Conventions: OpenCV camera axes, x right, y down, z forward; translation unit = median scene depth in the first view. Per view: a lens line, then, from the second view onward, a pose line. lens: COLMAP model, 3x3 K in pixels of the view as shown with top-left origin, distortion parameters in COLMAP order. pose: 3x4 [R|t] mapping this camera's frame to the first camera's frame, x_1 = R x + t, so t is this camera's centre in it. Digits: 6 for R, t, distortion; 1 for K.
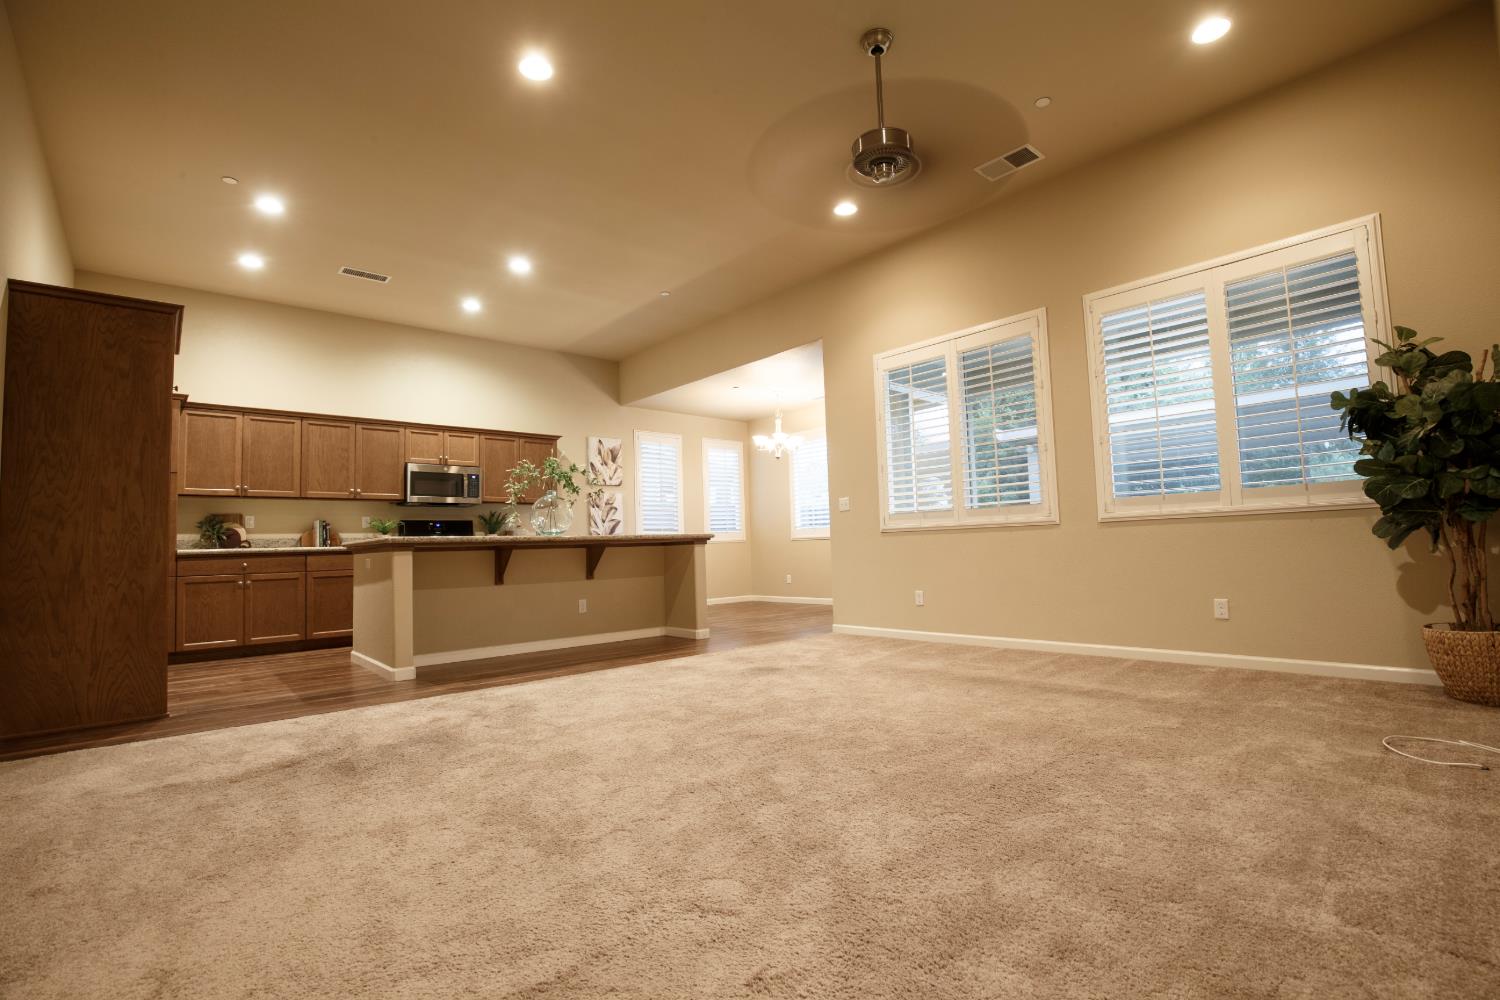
lens RADIAL K [[683.7, 0, 756.9], [0, 683.7, 501.4], [0, 0, 1]] dist [-0.039584, 0.007653]
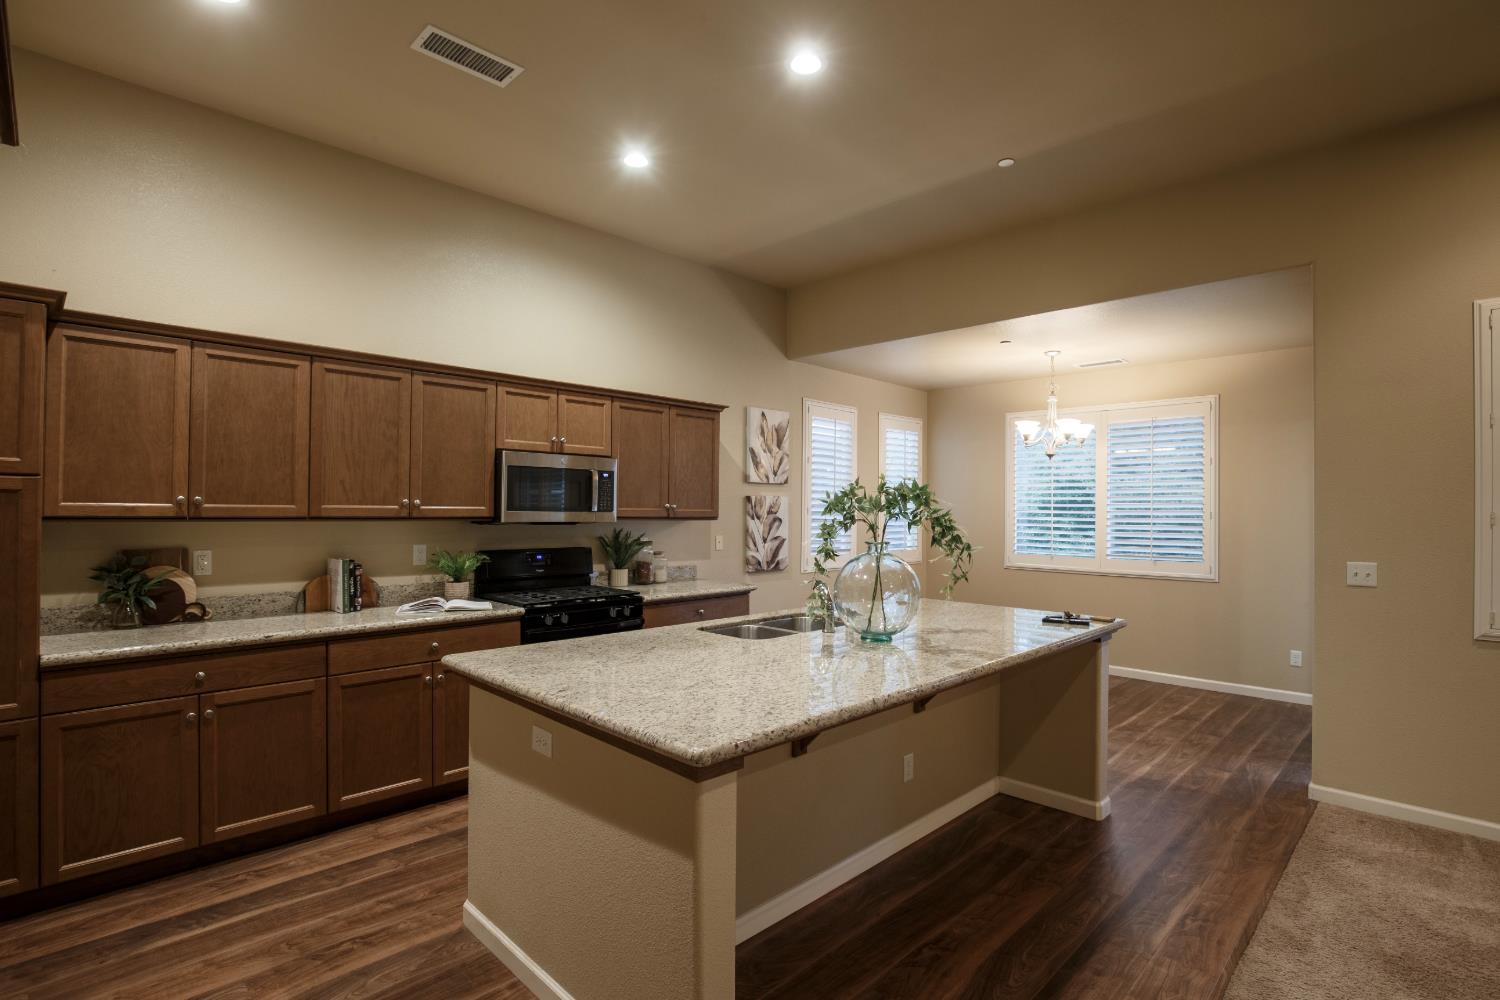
lens RADIAL K [[714.1, 0, 751.1], [0, 714.1, 498.4], [0, 0, 1]] dist [-0.024557, 0.001435]
pose [[0.997686, 0.041527, 0.053837, -0.354552], [-0.044425, 0.997563, 0.053801, -0.058804], [-0.051472, -0.056068, 0.997099, 0.428660]]
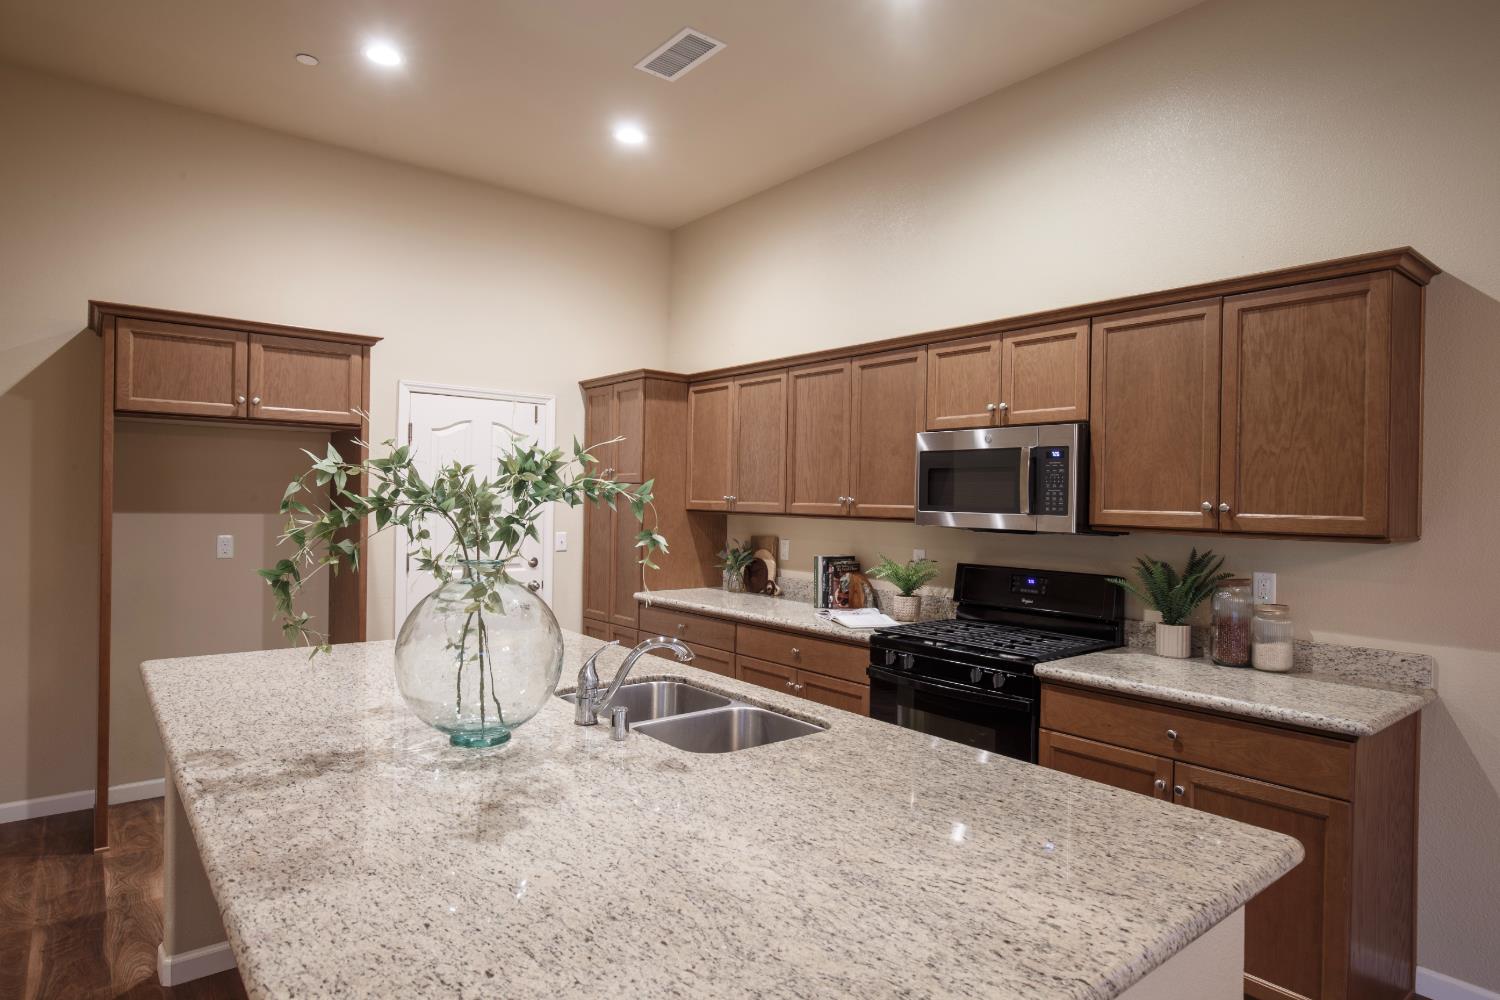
lens RADIAL K [[839.3, 0, 756.1], [0, 839.3, 503.3], [0, 0, 1]] dist [-0.001436, -0.000350]
pose [[-0.044007, 0.030272, -0.998572, 0.010462], [0.045587, 0.998560, 0.028263, -0.032578], [0.997991, -0.044278, -0.045324, 0.942734]]
